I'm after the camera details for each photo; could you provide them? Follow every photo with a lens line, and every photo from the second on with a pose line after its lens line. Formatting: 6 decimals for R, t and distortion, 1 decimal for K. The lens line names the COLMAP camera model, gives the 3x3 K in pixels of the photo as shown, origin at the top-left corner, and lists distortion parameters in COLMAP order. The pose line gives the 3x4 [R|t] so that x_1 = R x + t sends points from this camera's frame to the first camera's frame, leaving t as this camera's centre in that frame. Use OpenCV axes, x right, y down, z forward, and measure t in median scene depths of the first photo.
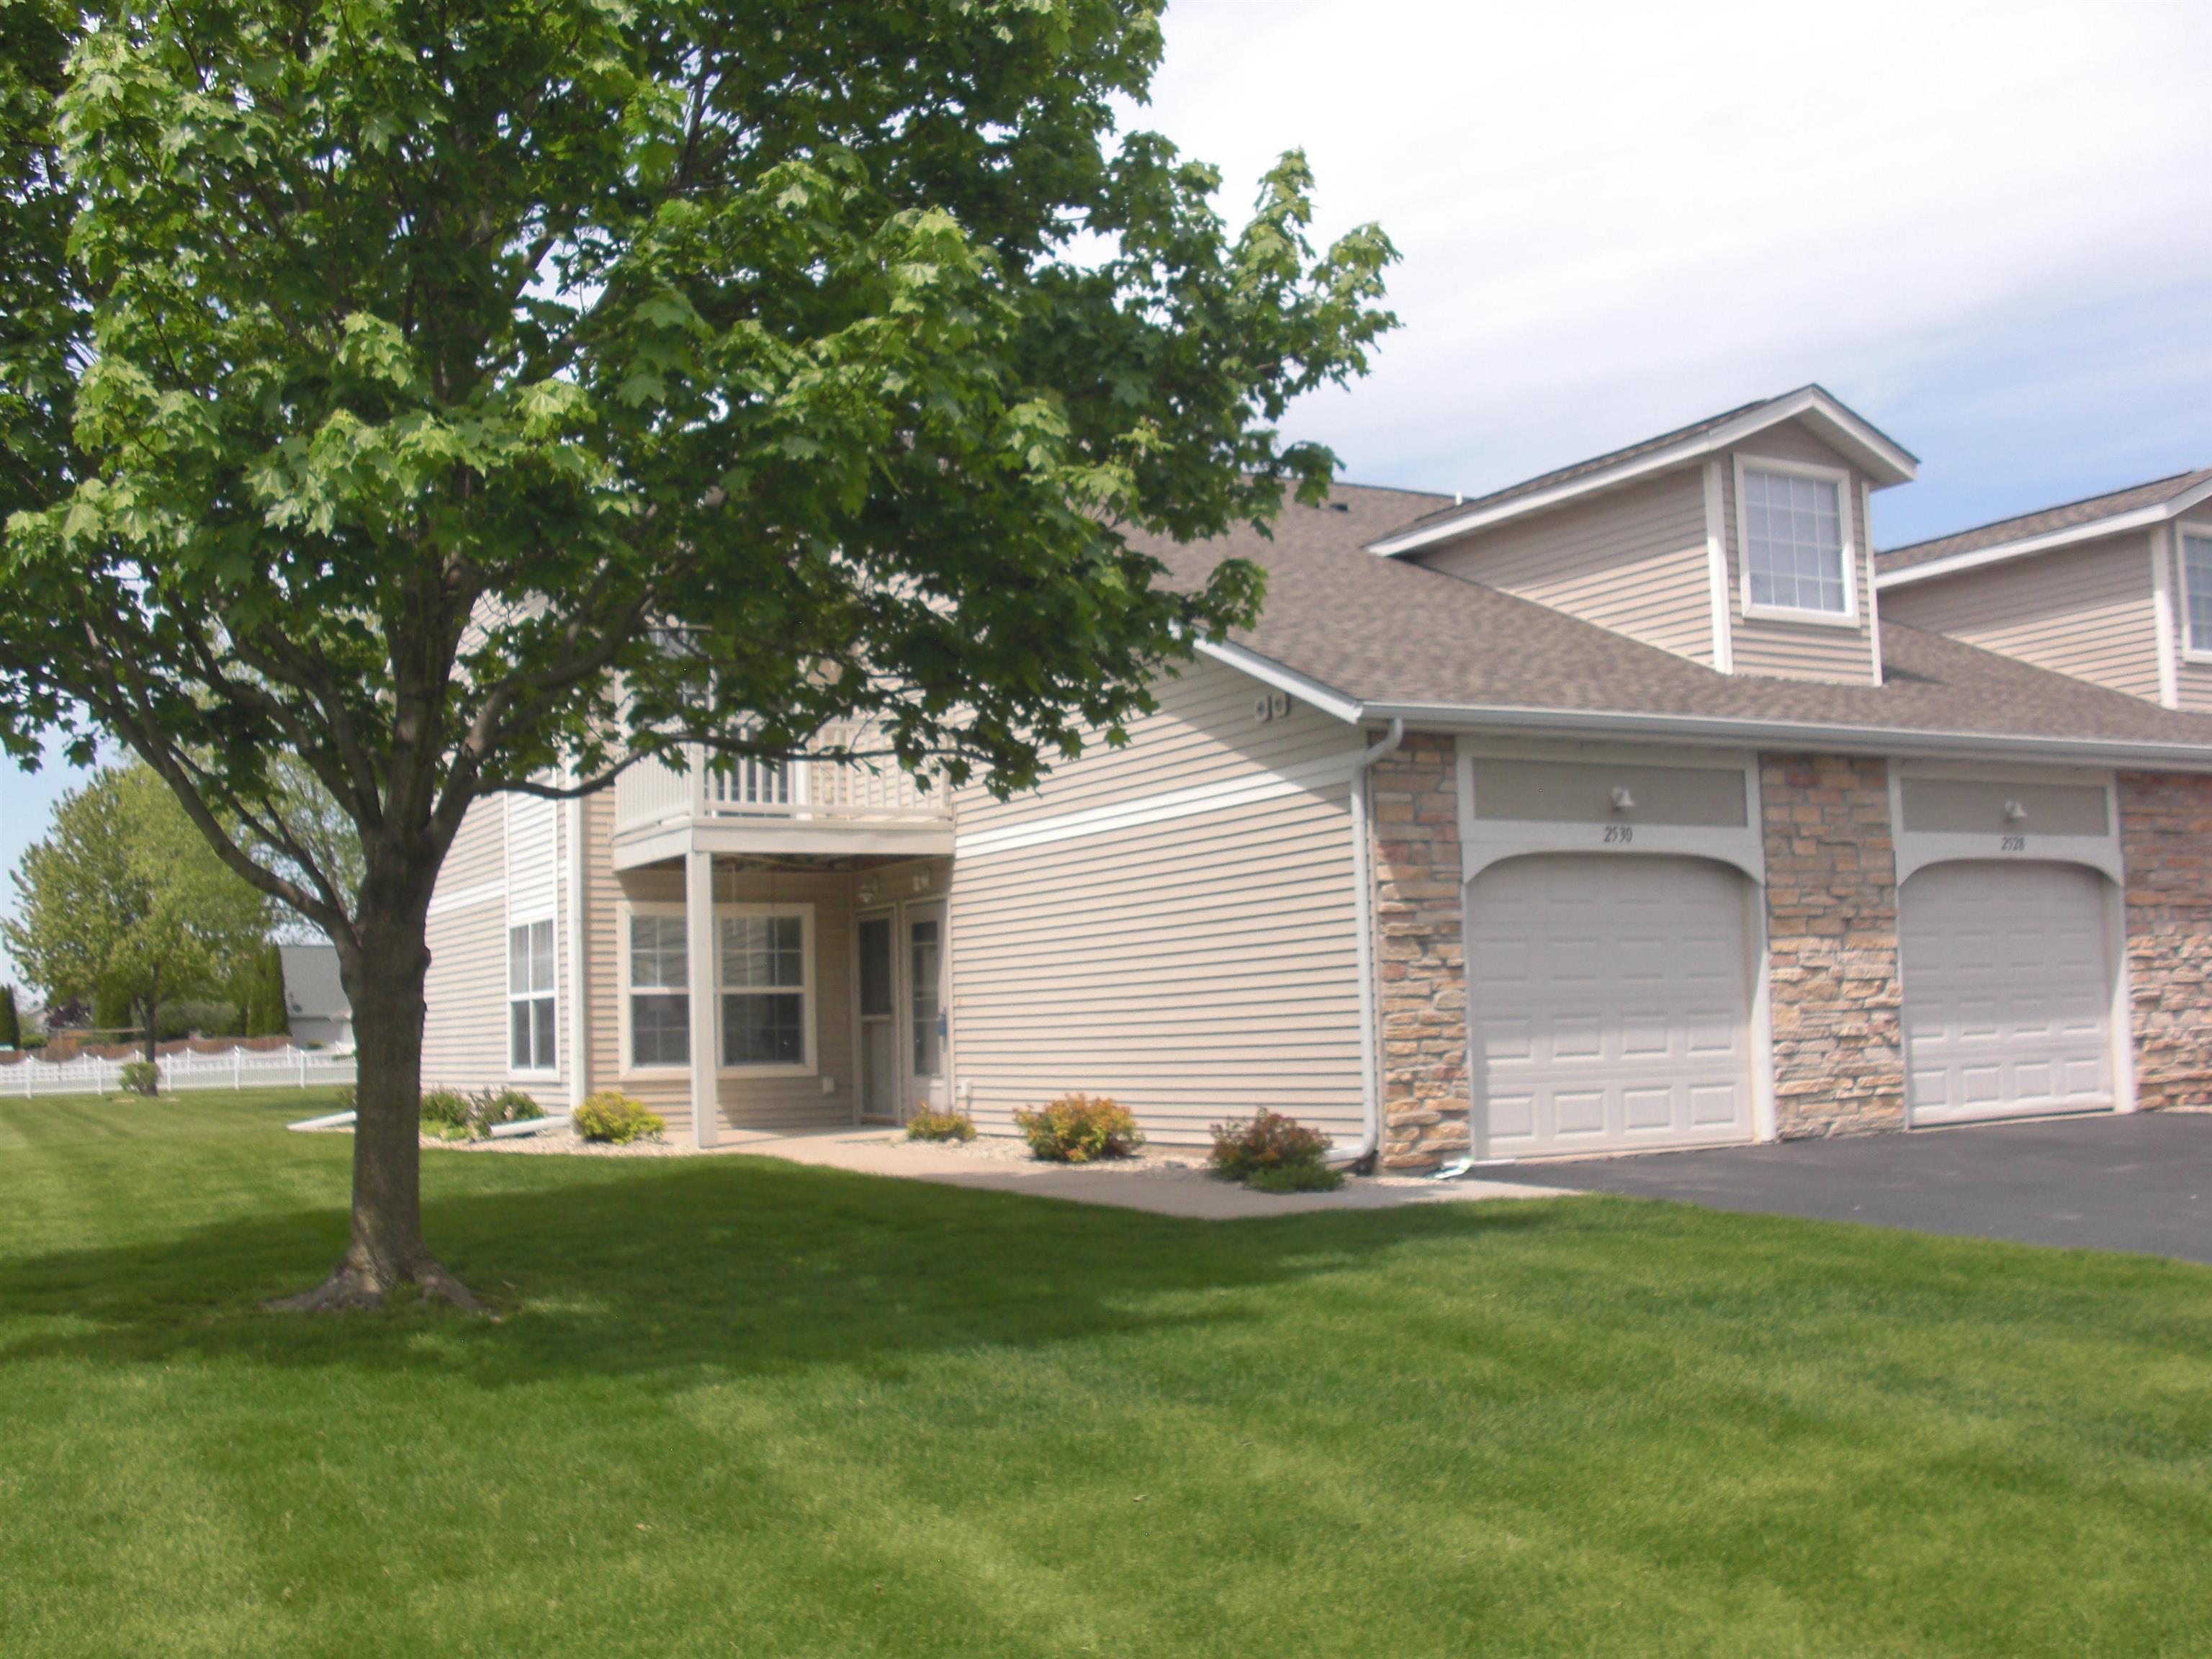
lens RADIAL K [[2329.1, 0, 1095.2], [0, 2329.1, 840.6], [0, 0, 1]] dist [-0.209560, 0.235698]
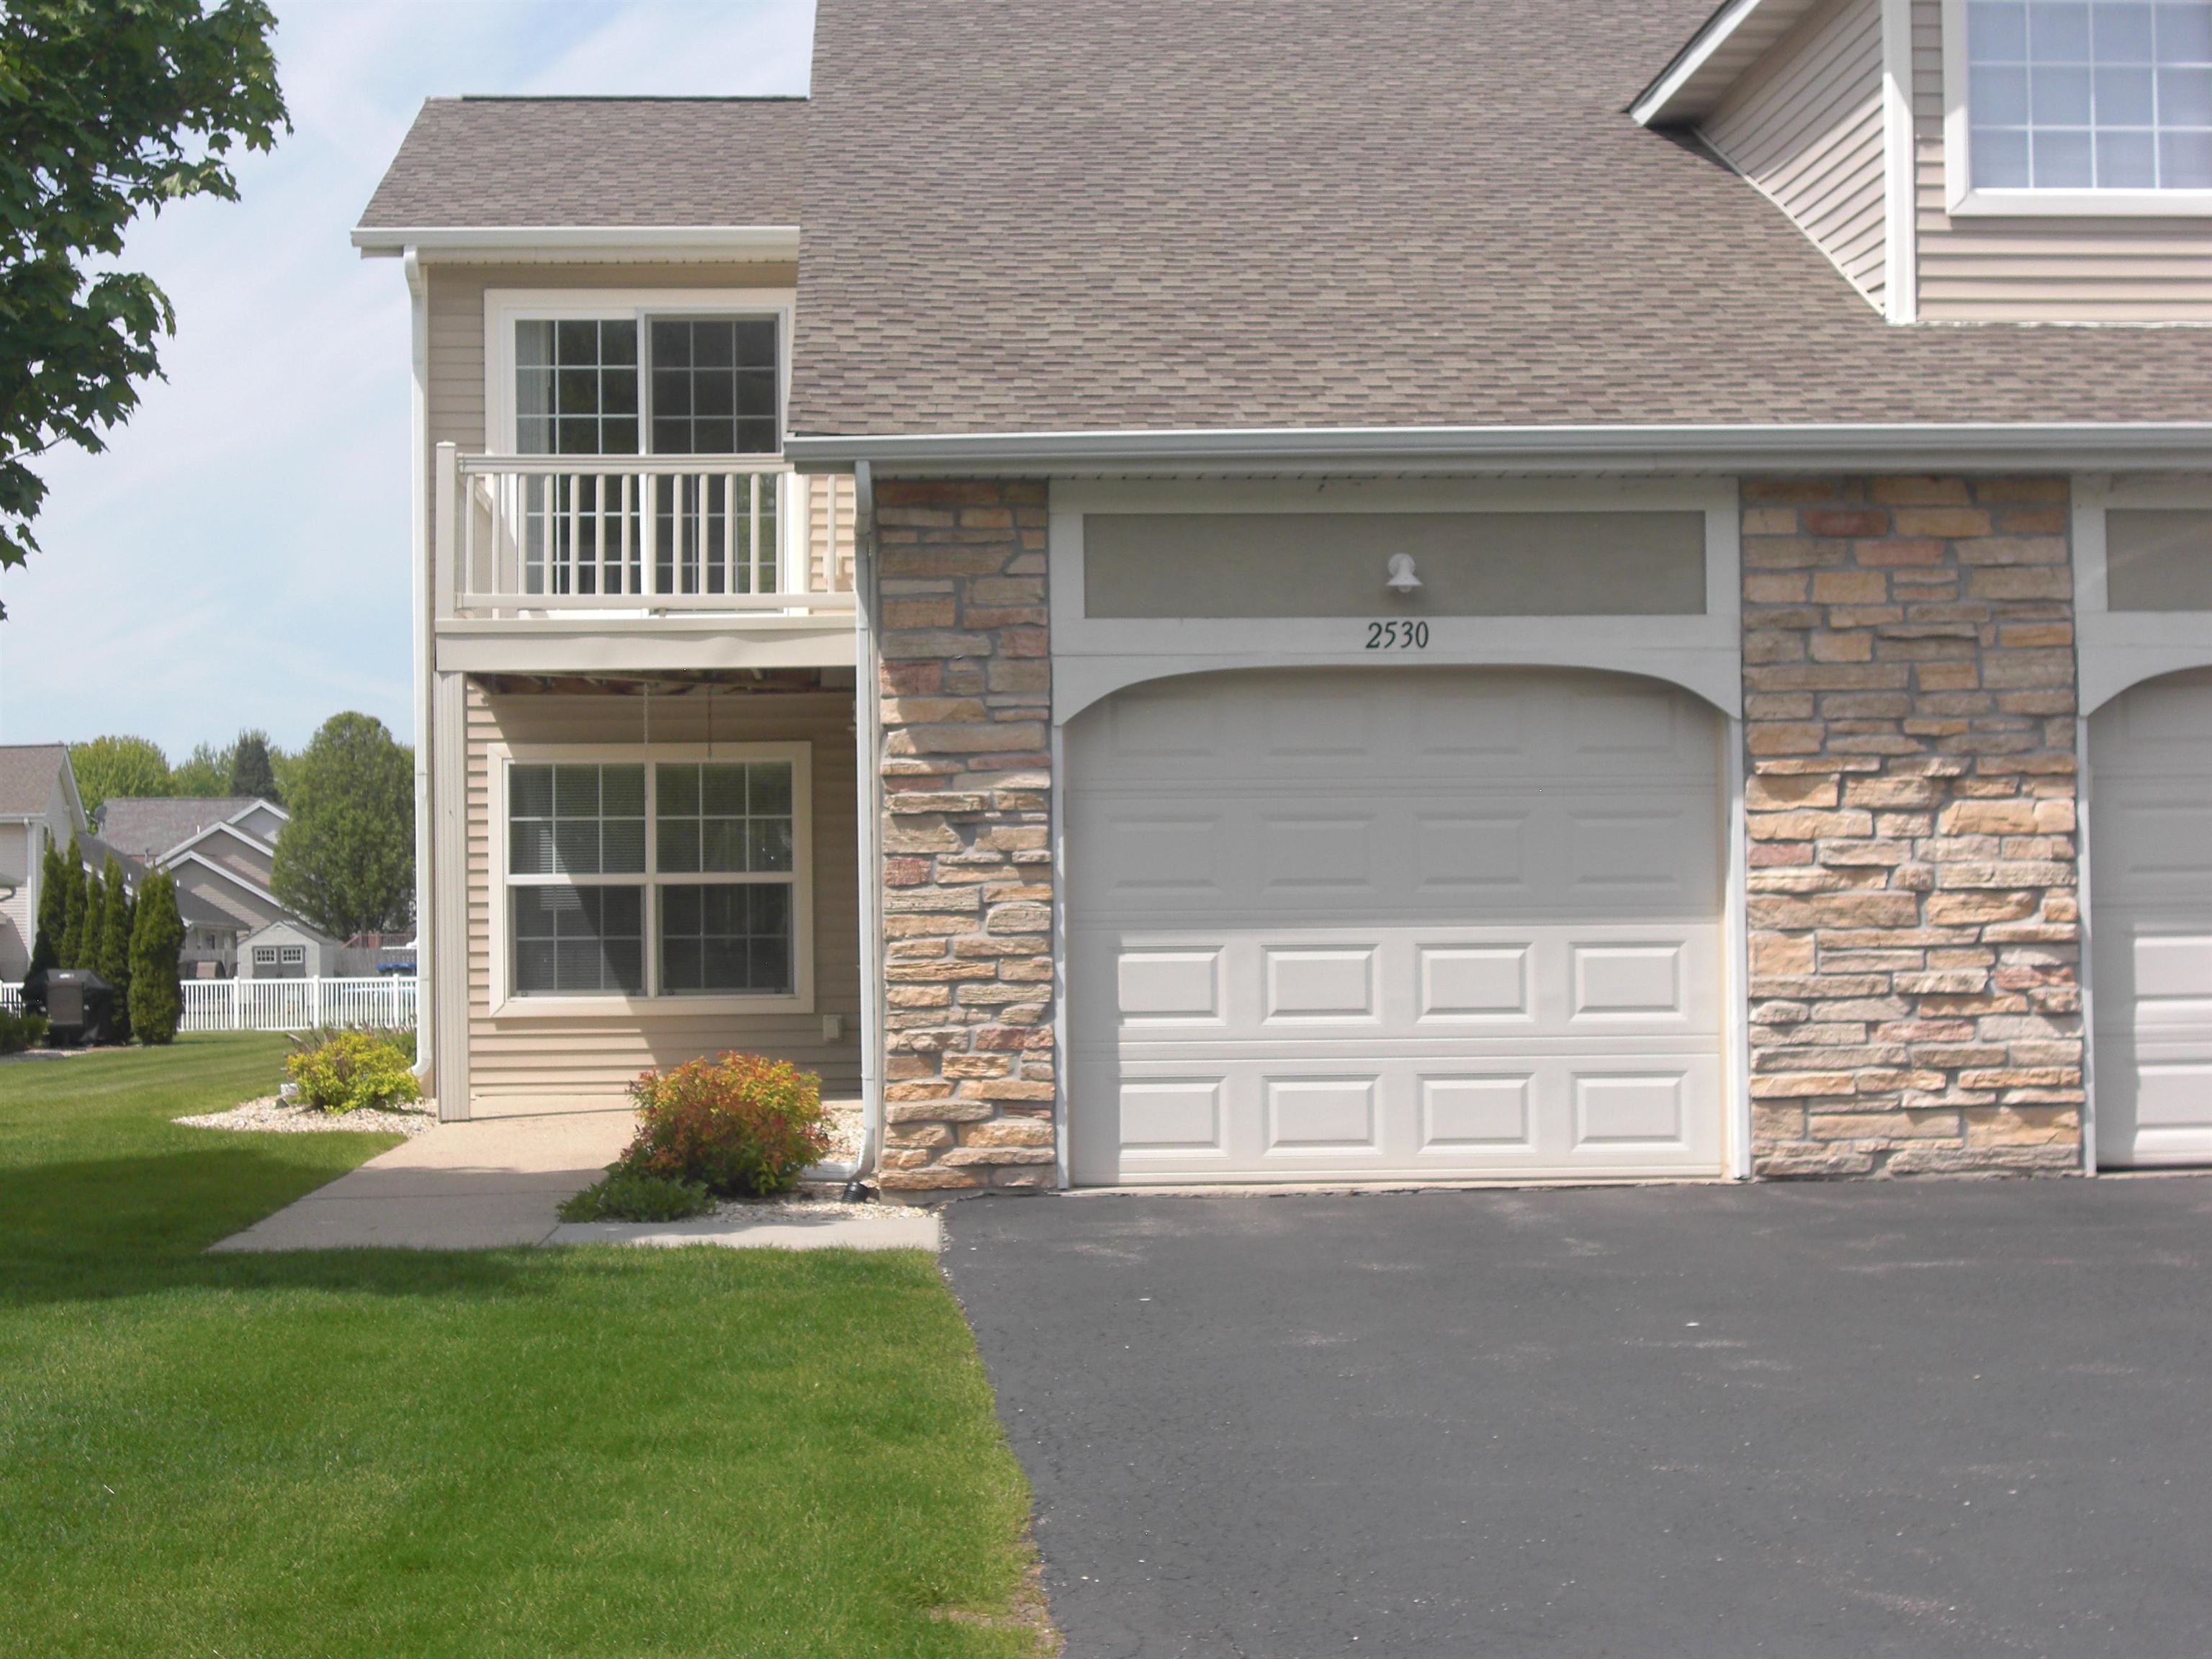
lens RADIAL K [[4027.7, 0, 1106.0], [0, 4027.7, 829.5], [0, 0, 1]] dist [0.007366, -0.316629]
pose [[0.903180, 0.002401, -0.429256, 0.570925], [0.023898, 0.998152, 0.055866, -0.011798], [0.428597, -0.060716, 0.901453, 0.053418]]
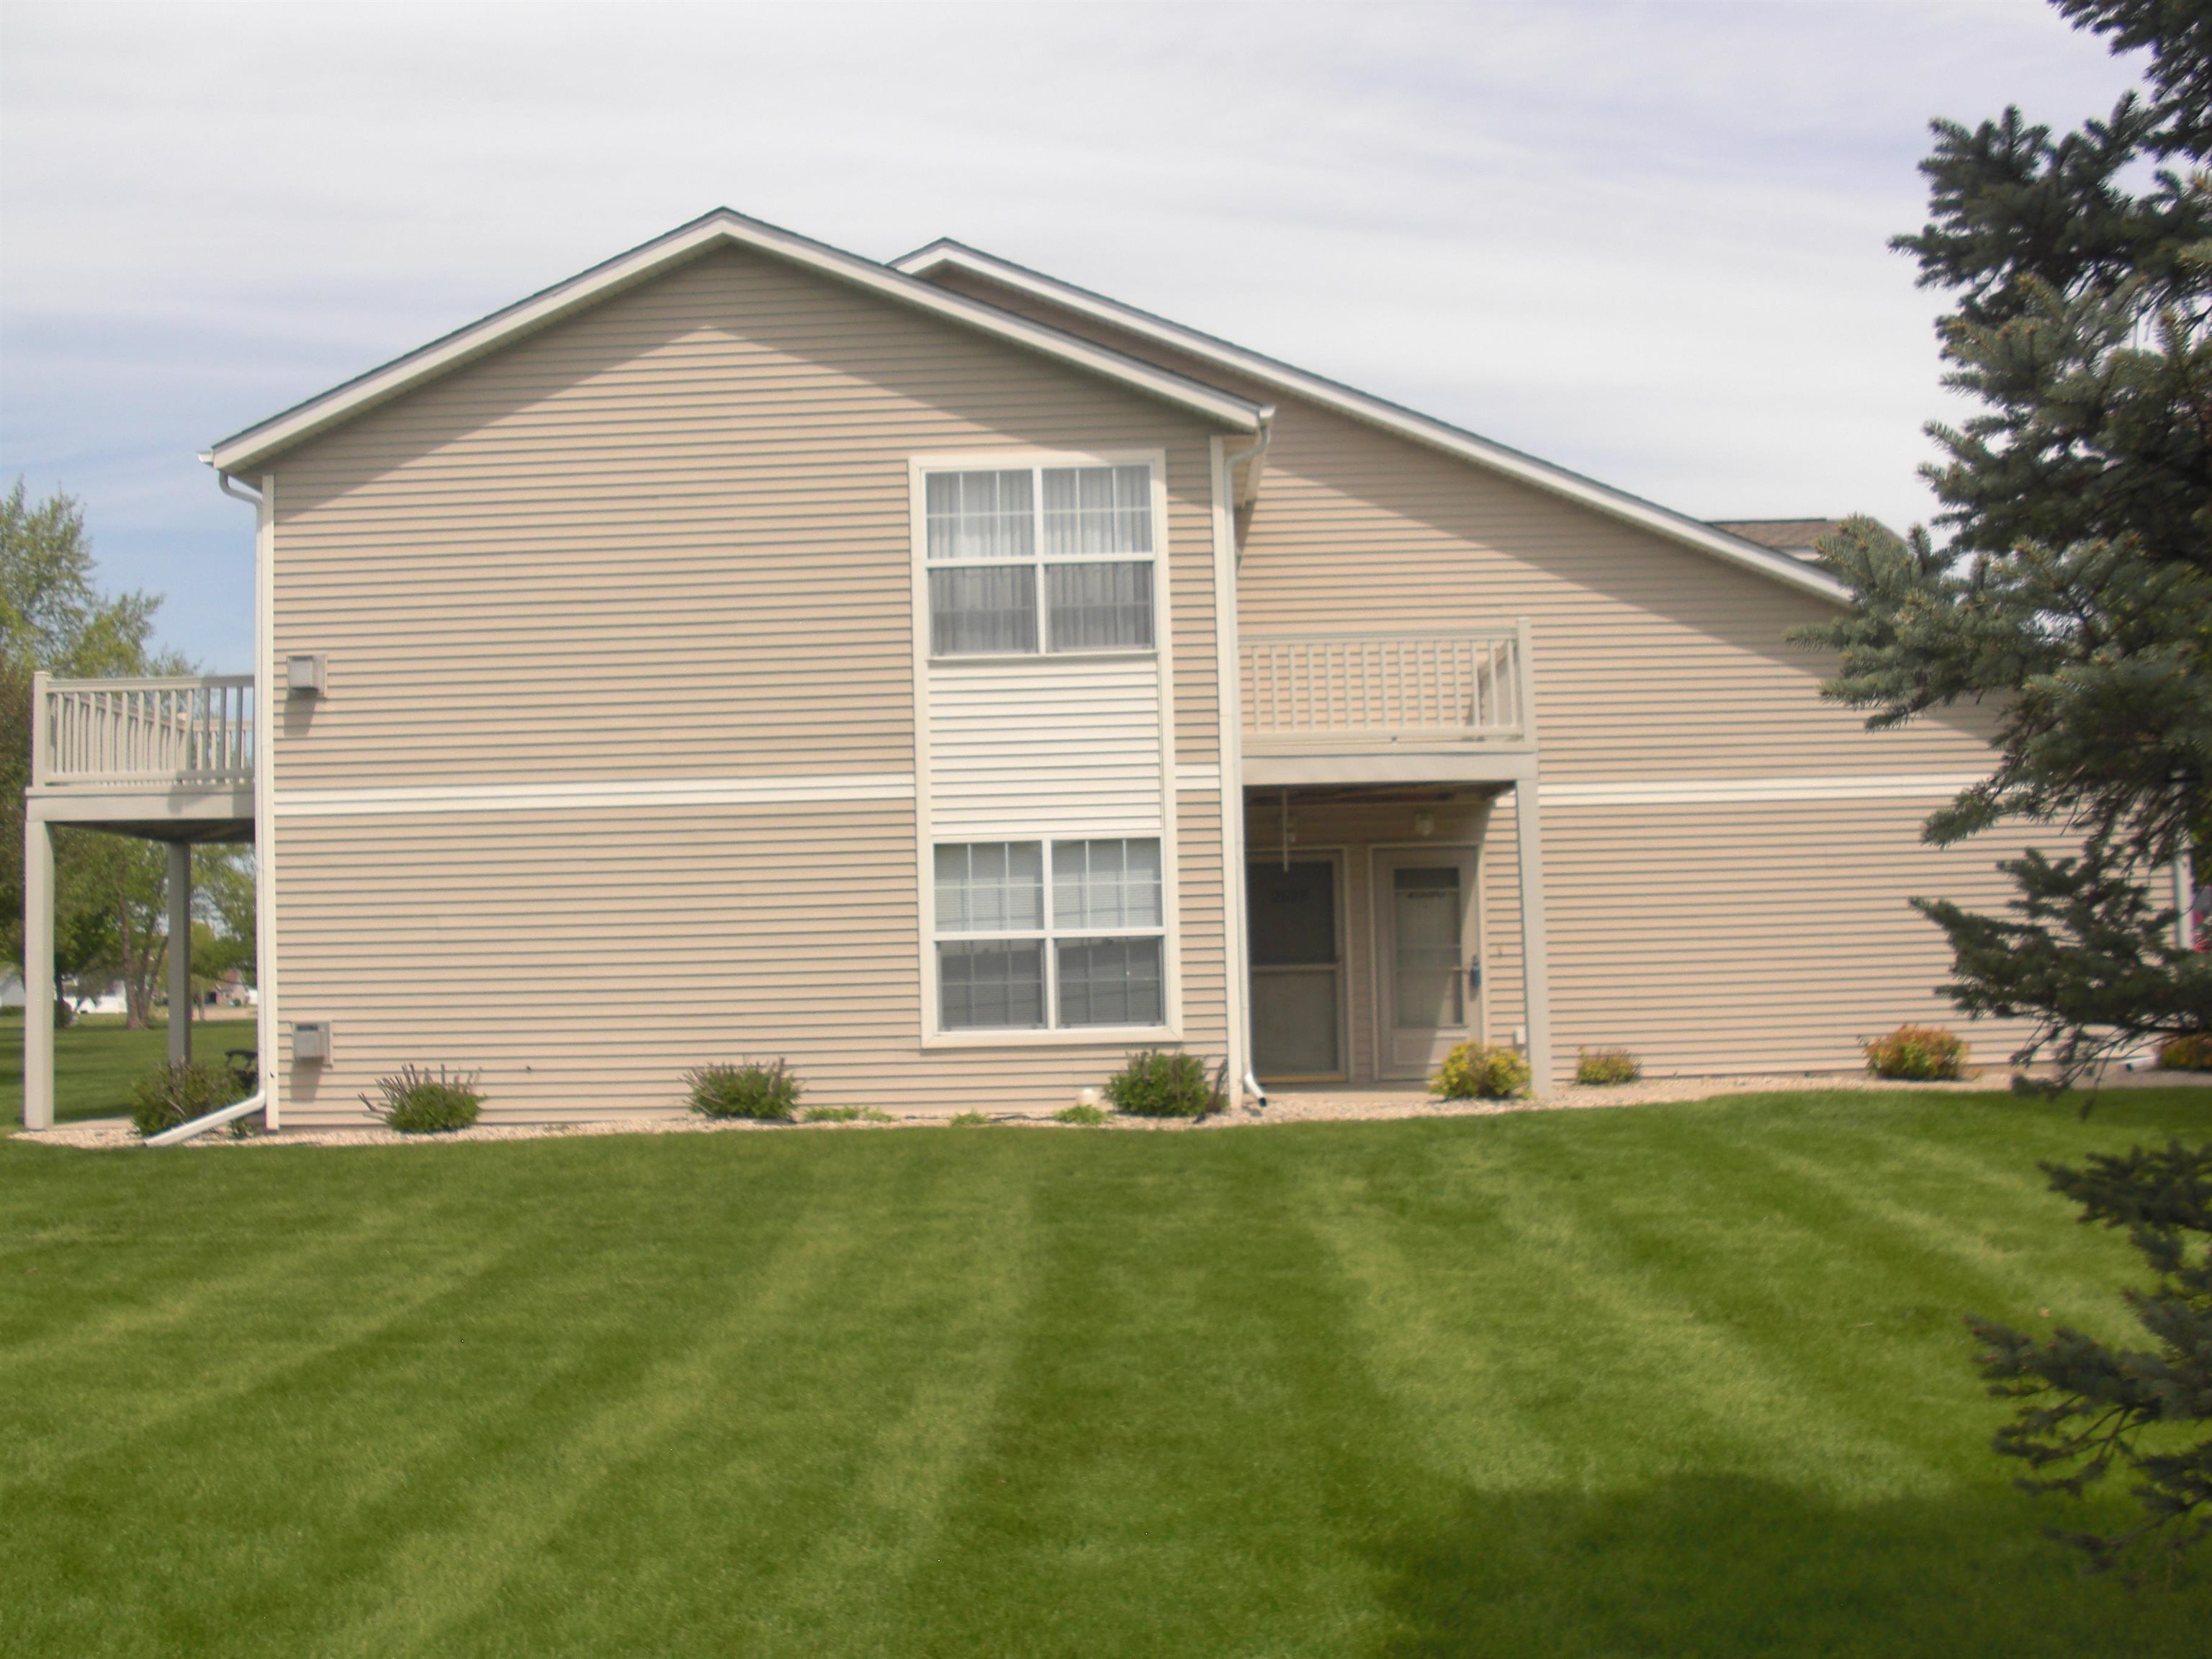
lens RADIAL K [[2337.5, 0, 1058.2], [0, 2337.5, 822.7], [0, 0, 1]] dist [-0.178796, -0.001788]
pose [[0.513358, 0.074914, 0.854899, -1.234867], [-0.062075, 0.996815, -0.050075, 0.093380], [-0.855927, -0.027361, 0.516373, 0.798318]]
